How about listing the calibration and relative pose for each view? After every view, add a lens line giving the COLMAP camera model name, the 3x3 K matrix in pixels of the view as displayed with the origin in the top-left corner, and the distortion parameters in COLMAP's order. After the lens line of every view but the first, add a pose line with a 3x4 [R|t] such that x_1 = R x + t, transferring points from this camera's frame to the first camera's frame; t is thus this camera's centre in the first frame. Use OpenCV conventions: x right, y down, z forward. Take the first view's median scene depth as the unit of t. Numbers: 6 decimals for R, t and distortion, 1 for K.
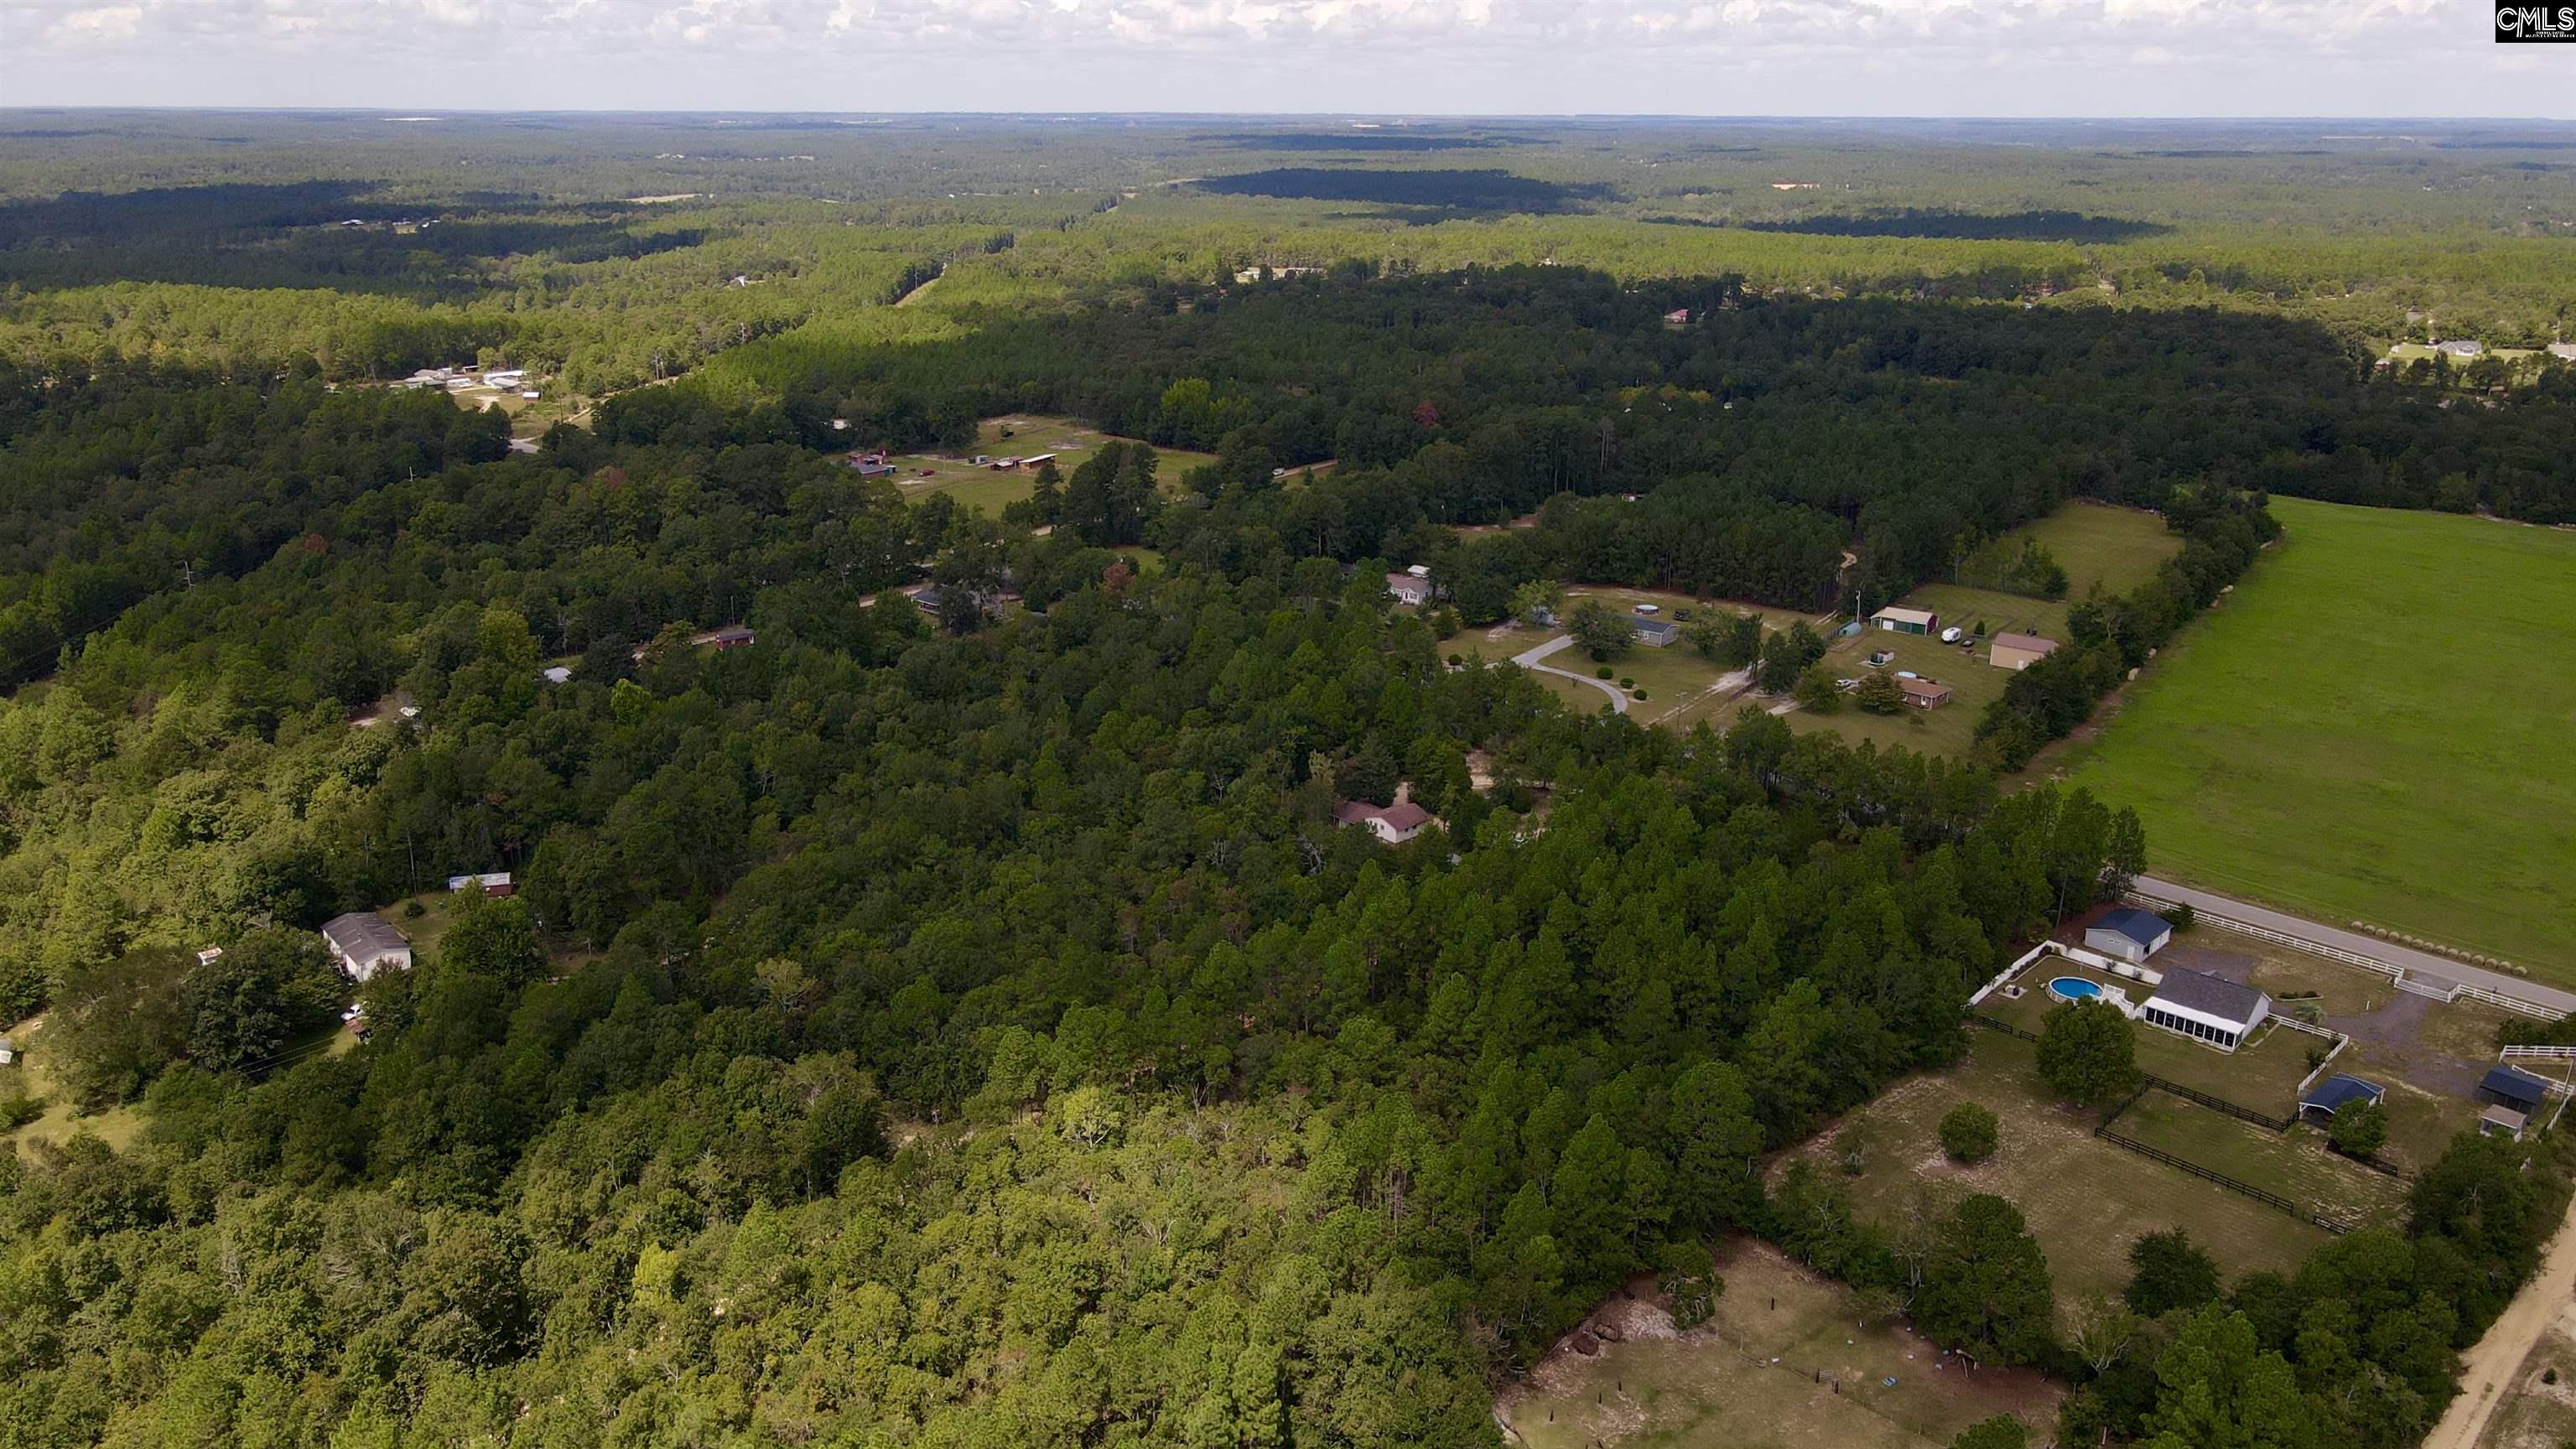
lens RADIAL K [[1886.2, 0, 1288.6], [0, 1886.2, 724.5], [0, 0, 1]] dist [0.009560, 0.007478]
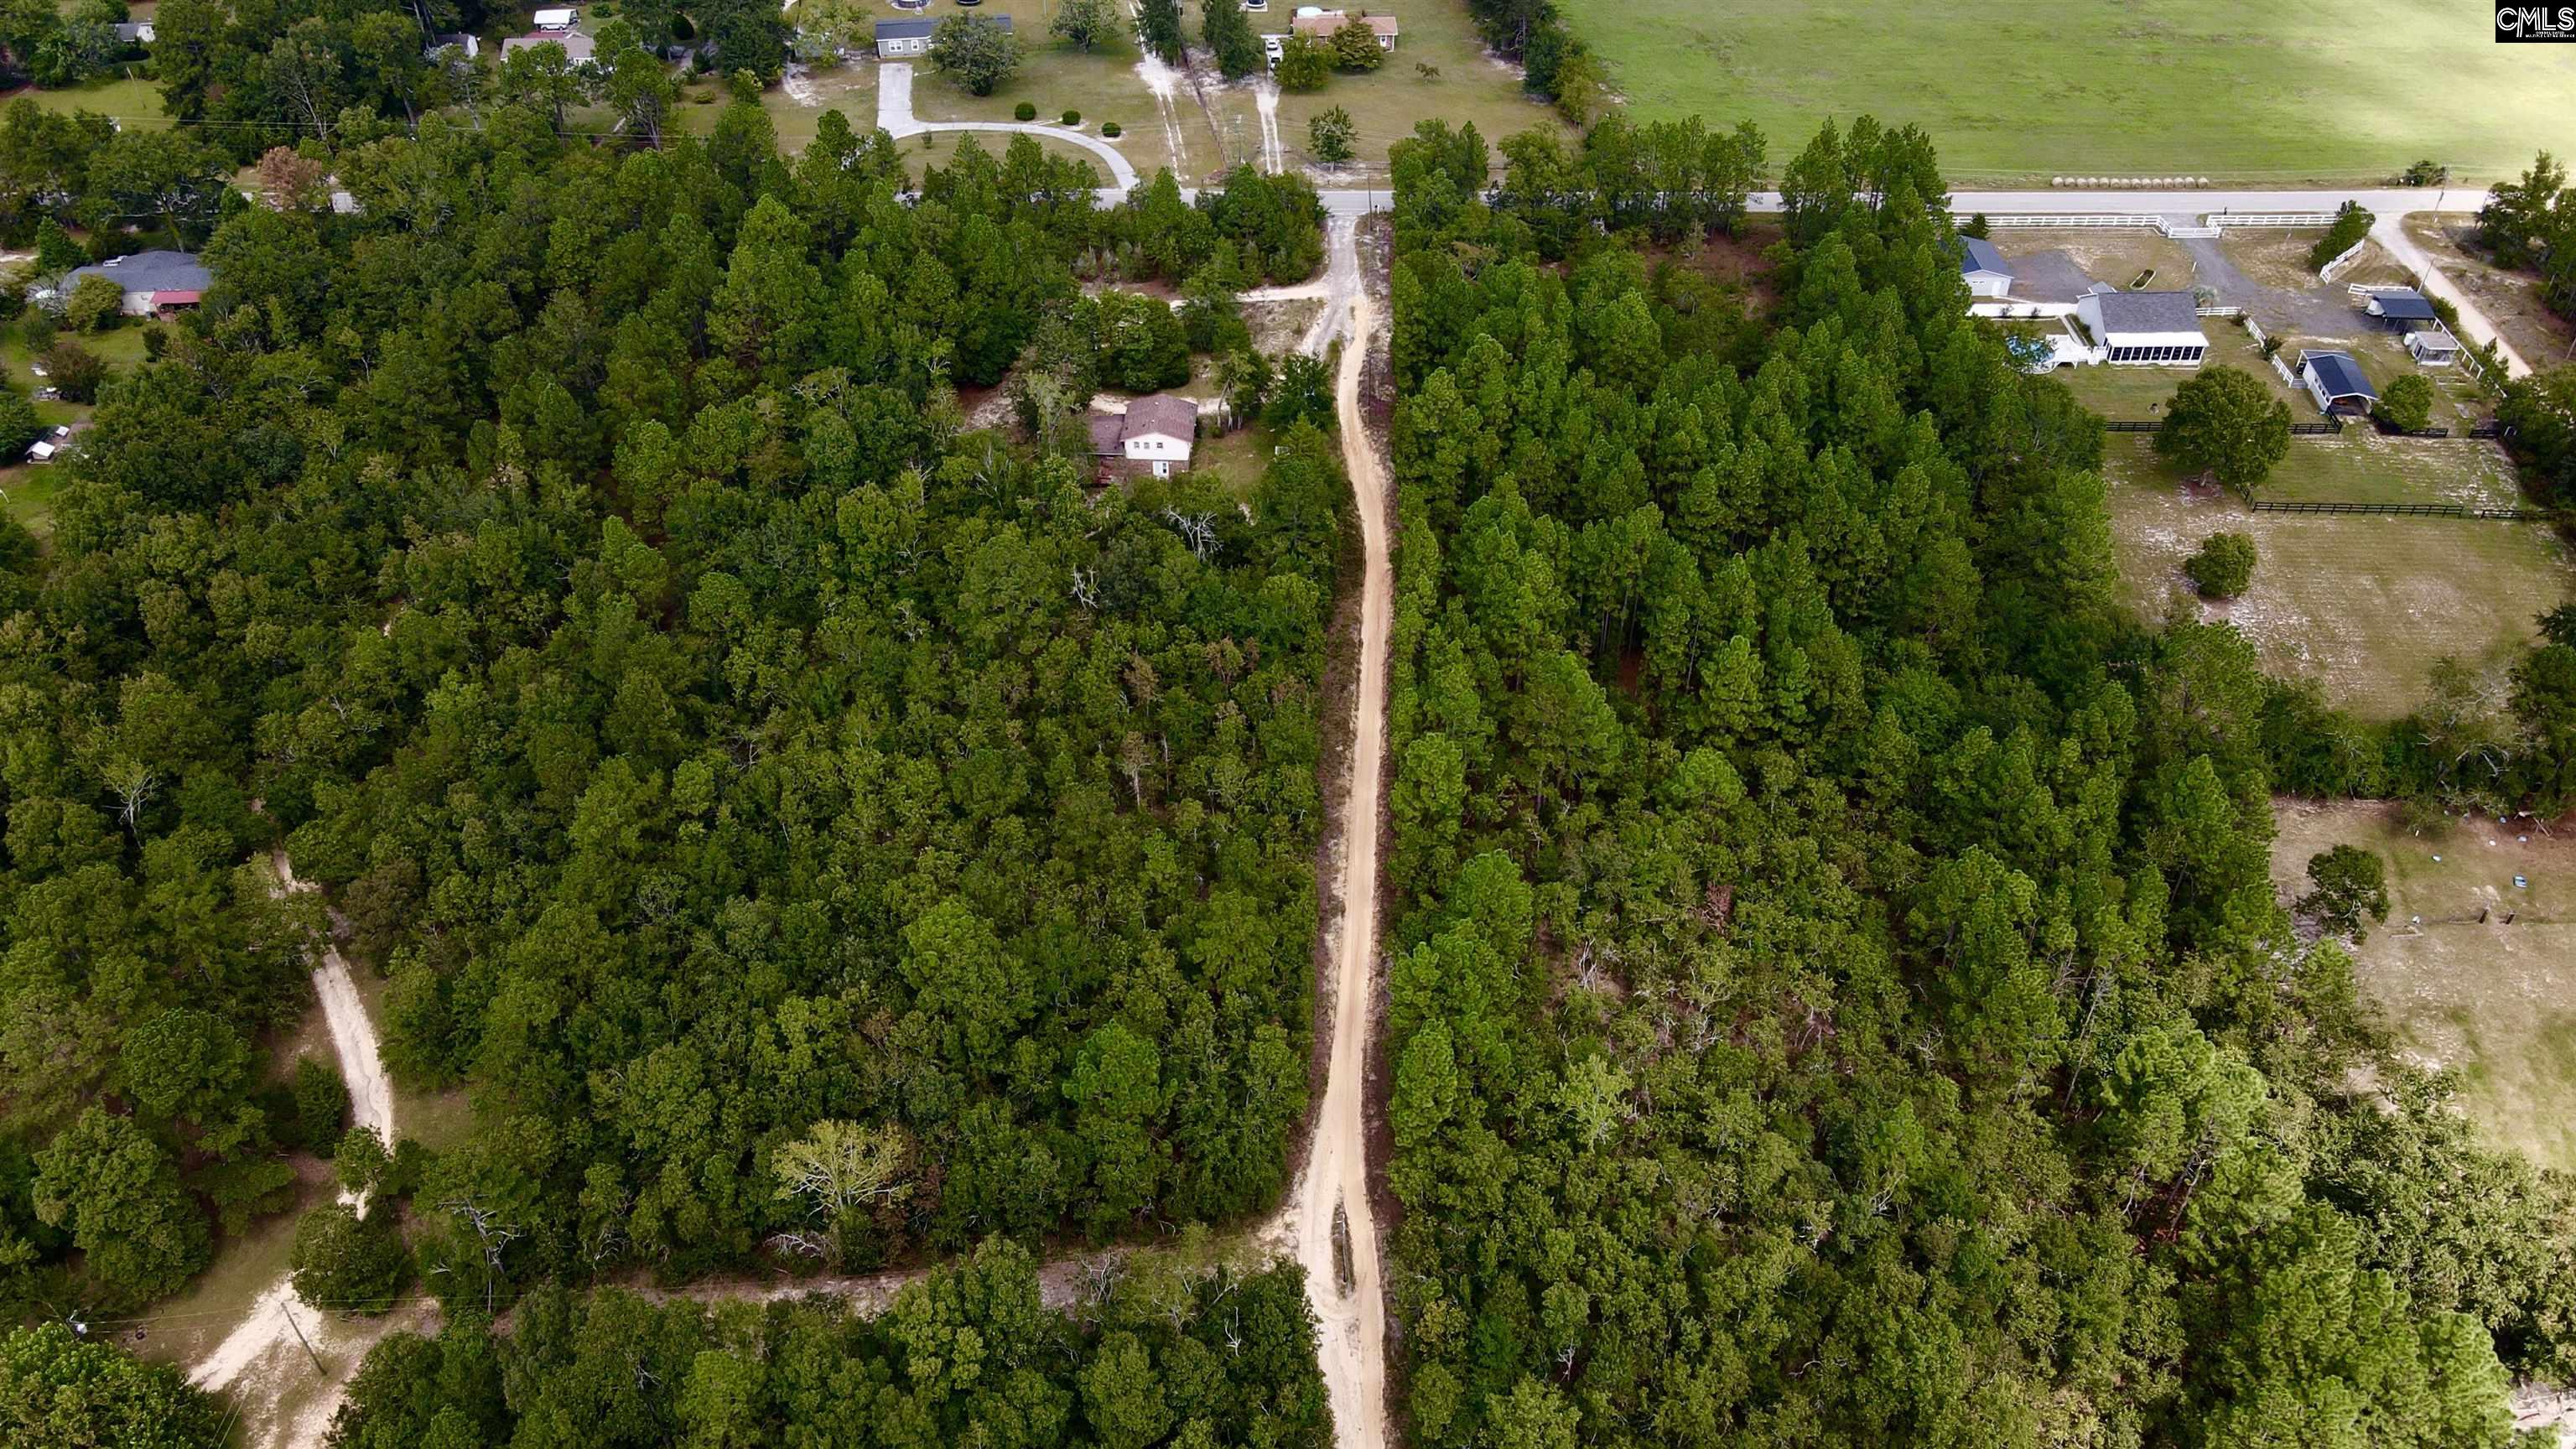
lens RADIAL K [[1886.2, 0, 1287.6], [0, 1886.2, 725.6], [0, 0, 1]] dist [0.009560, 0.007478]
pose [[0.714888, -0.448068, 0.536815, -0.407179], [0.224130, 0.874041, 0.431066, -0.175179], [-0.662345, -0.187848, 0.725267, 0.558296]]
